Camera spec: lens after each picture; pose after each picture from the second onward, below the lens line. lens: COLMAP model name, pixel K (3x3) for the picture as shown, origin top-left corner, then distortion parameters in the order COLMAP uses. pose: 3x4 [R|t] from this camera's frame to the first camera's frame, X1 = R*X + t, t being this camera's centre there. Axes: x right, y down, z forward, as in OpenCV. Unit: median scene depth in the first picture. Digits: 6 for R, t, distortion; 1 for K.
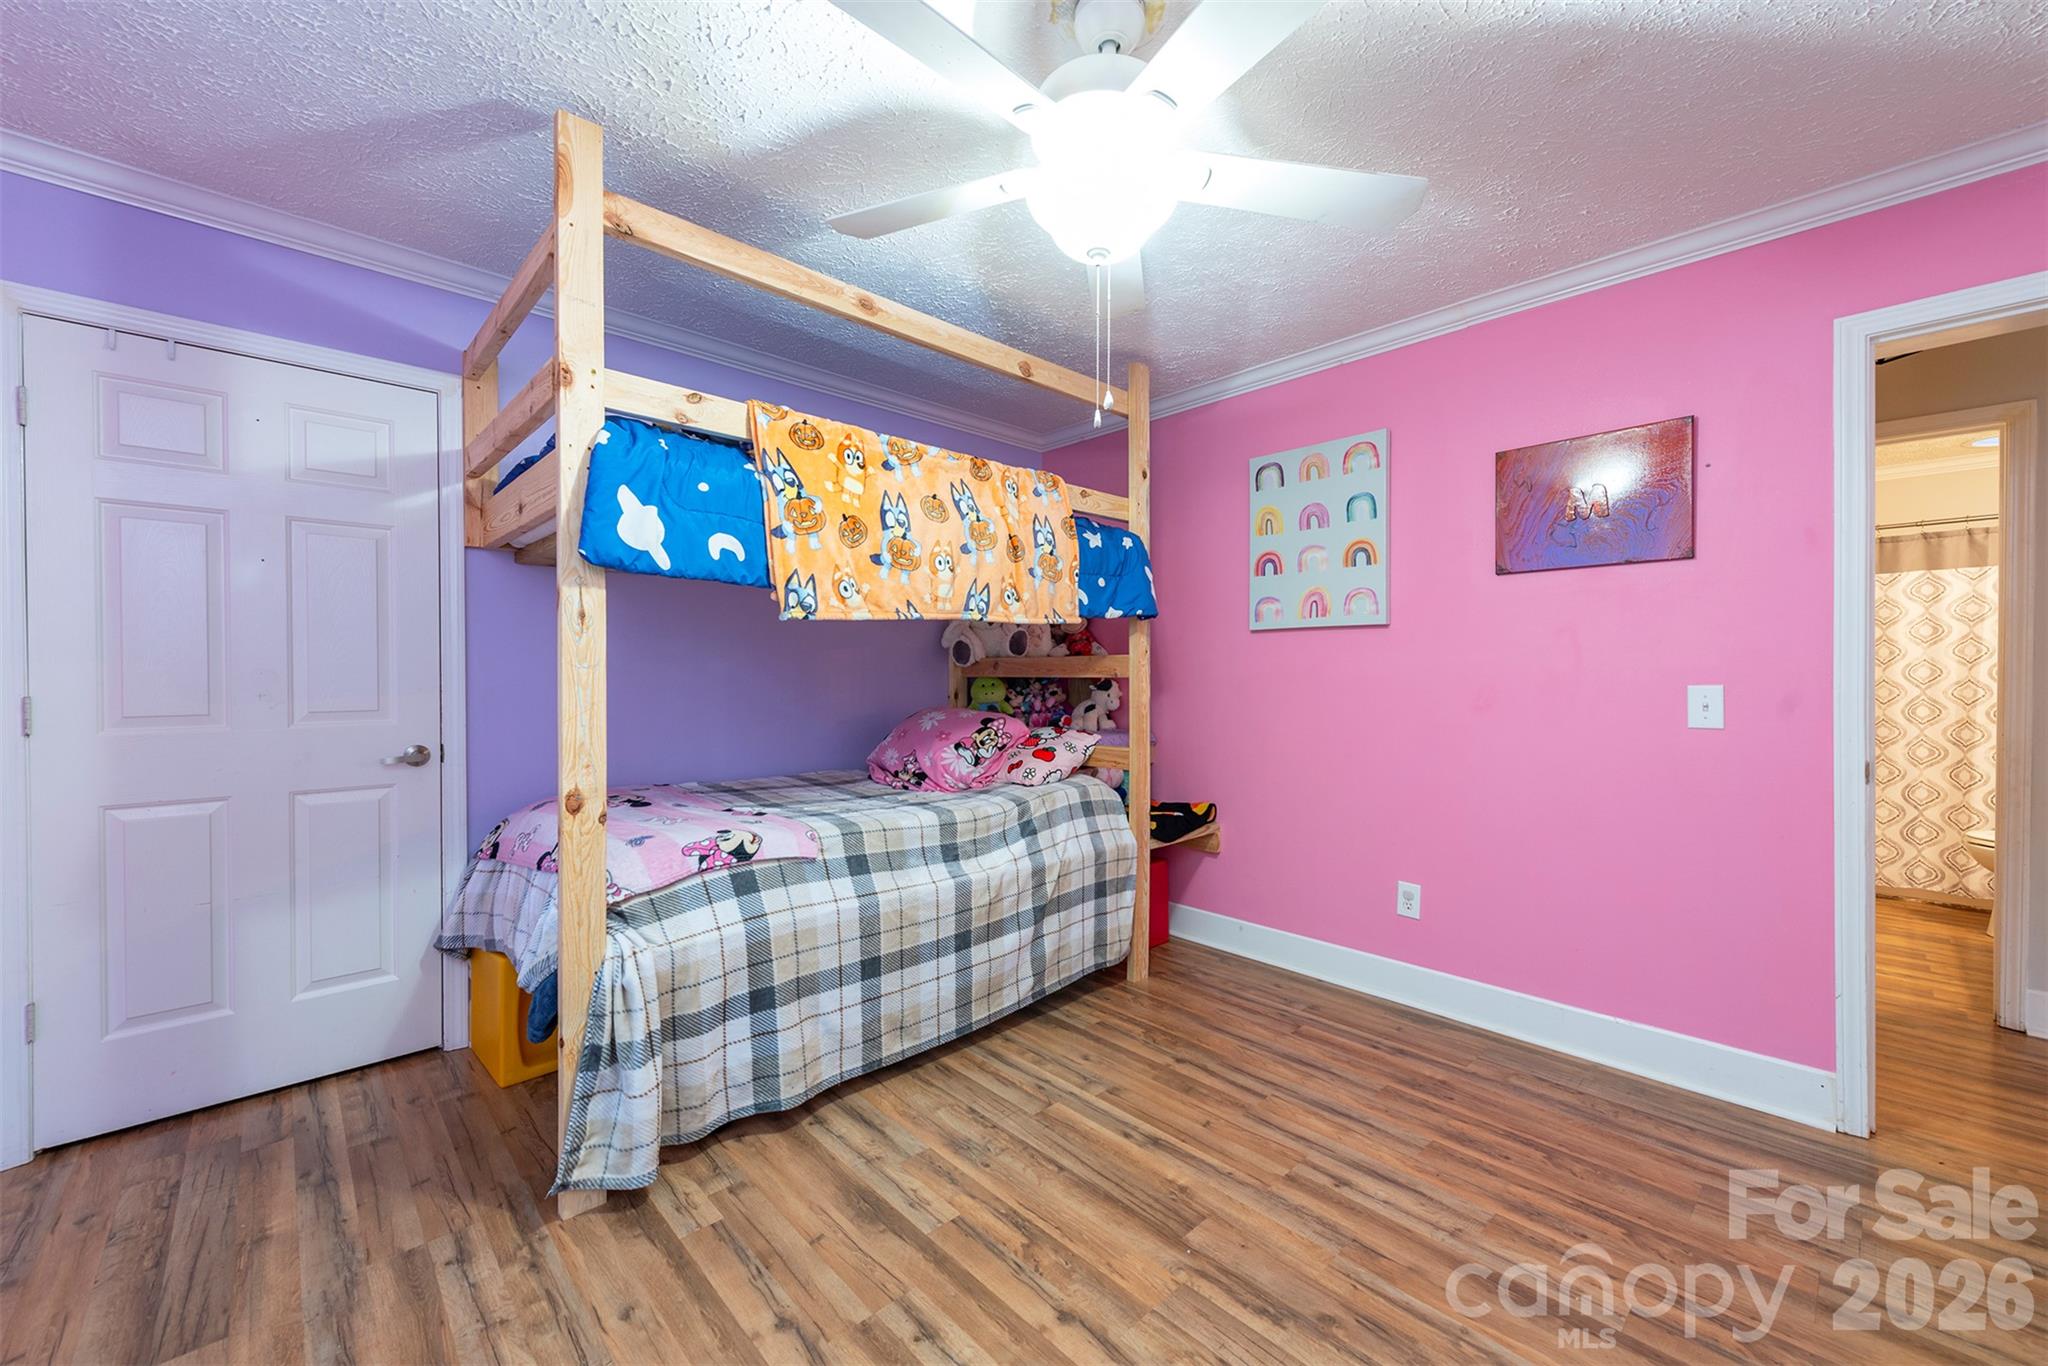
lens RADIAL K [[800.1, 0, 1027.4], [0, 800.1, 680.5], [0, 0, 1]] dist [0.013907, -0.004142]
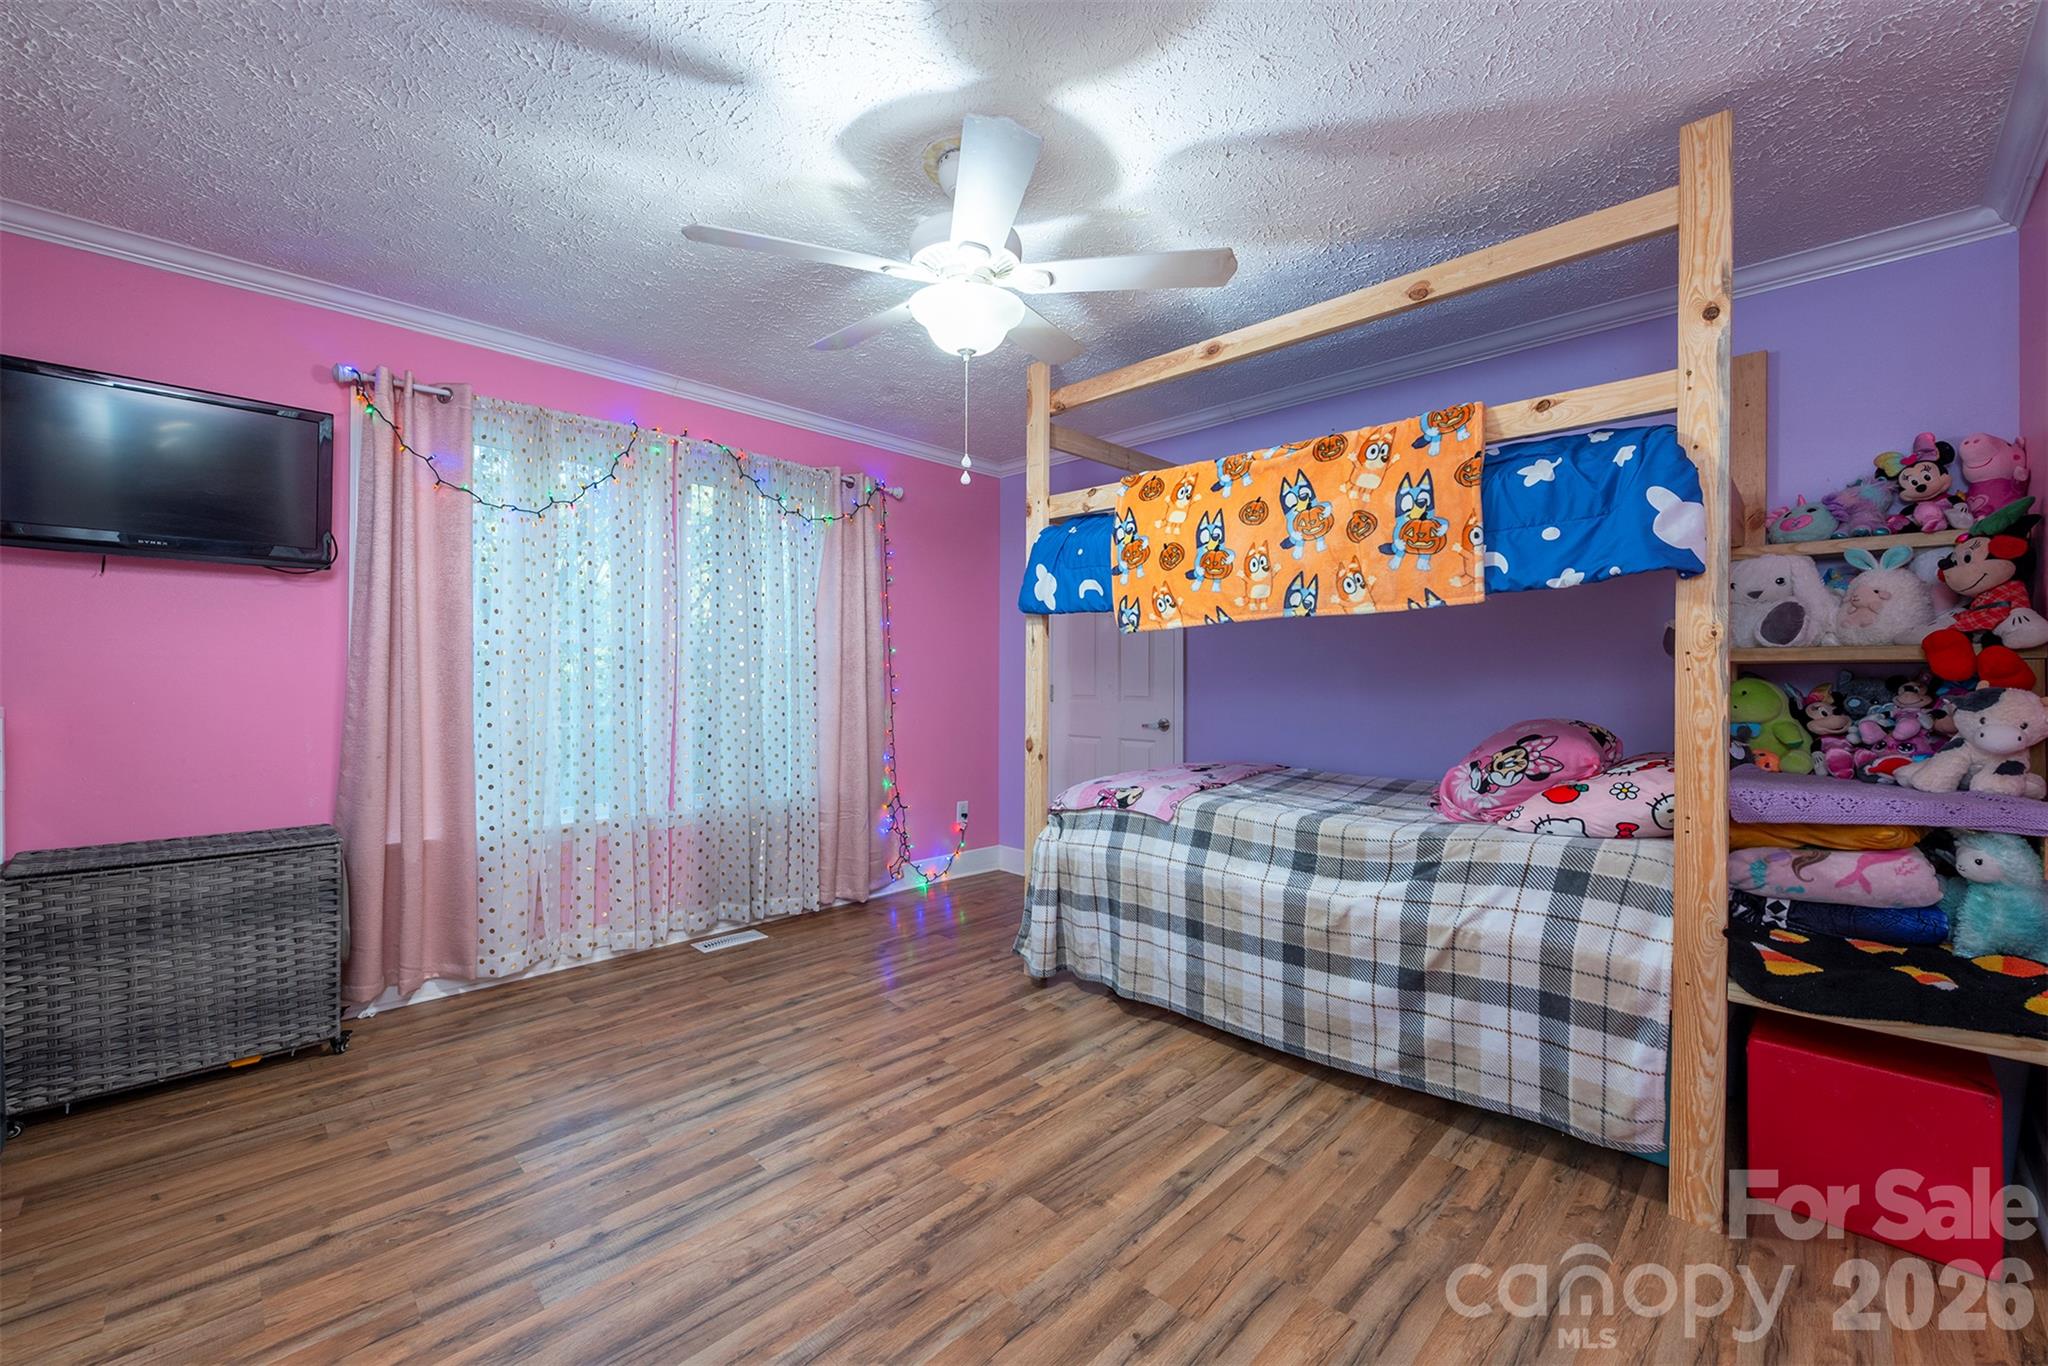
lens RADIAL K [[800.1, 0, 1027.4], [0, 800.1, 680.5], [0, 0, 1]] dist [0.013907, -0.004142]
pose [[0.044228, 0.001603, -0.999020, 0.929555], [-0.014594, 0.999893, 0.000958, 0.003695], [0.998915, 0.014537, 0.044247, 0.693738]]
